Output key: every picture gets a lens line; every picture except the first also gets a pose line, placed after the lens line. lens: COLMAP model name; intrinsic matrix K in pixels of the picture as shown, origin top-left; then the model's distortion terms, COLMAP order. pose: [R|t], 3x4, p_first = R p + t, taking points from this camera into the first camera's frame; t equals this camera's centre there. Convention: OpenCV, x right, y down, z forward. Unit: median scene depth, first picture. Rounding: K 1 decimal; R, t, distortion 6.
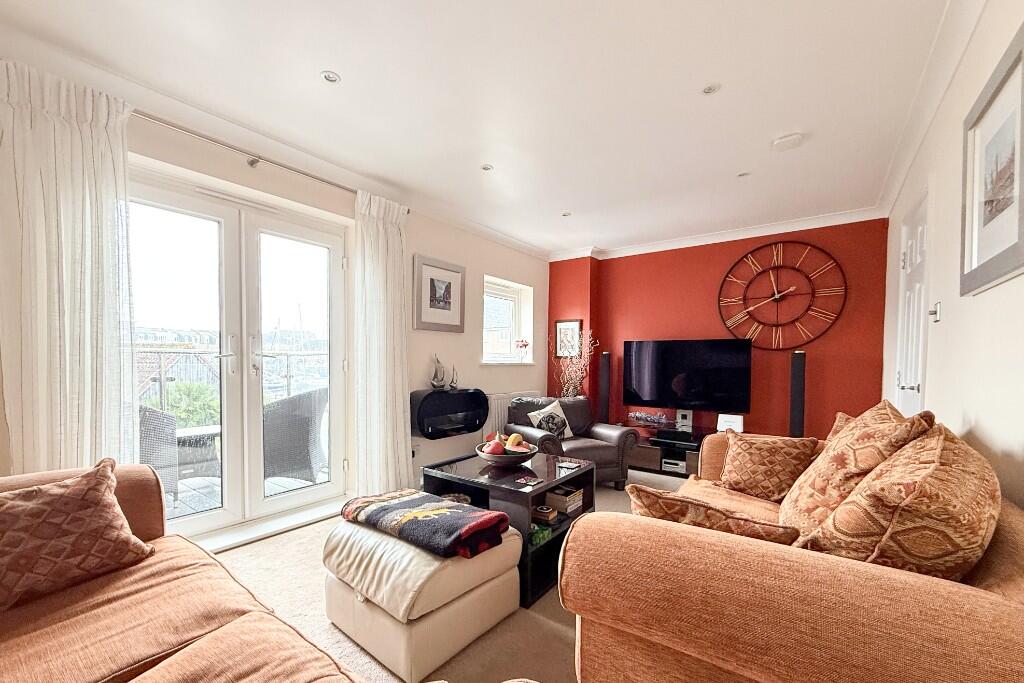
lens RADIAL K [[412.4, 0, 511.2], [0, 412.4, 373.4], [0, 0, 1]] dist [0.001088, 0.000202]
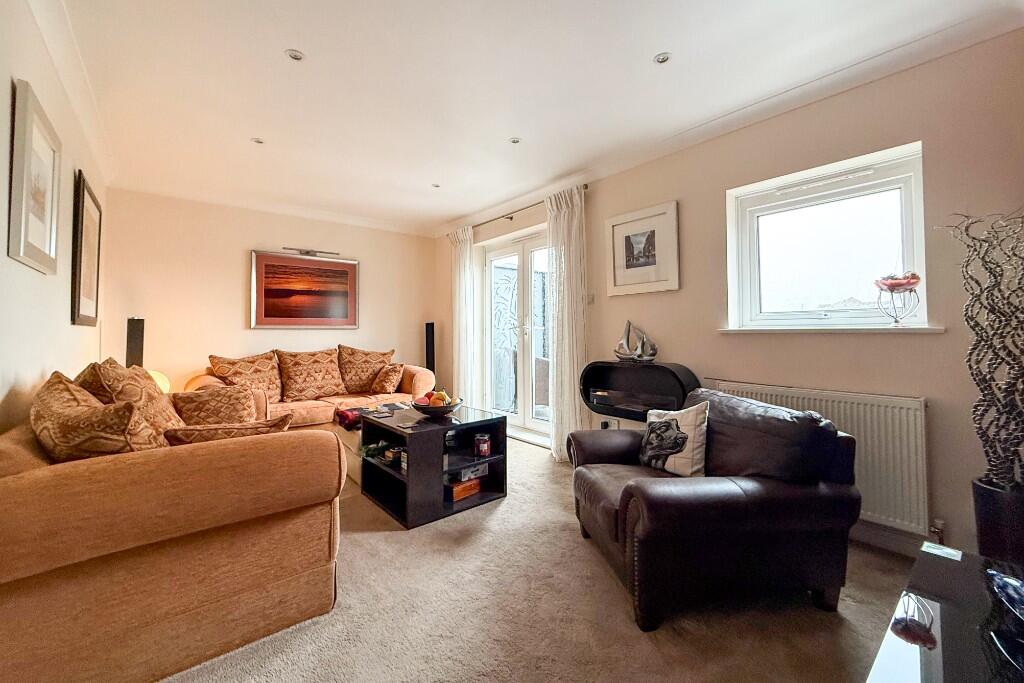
lens RADIAL K [[412.4, 0, 505.5], [0, 412.4, 319.3], [0, 0, 1]] dist [0.001088, 0.000202]
pose [[-0.236827, -0.032504, -0.971008, 0.707718], [-0.016960, 0.999426, -0.029319, -0.019117], [0.971404, 0.009525, -0.237243, 0.927686]]
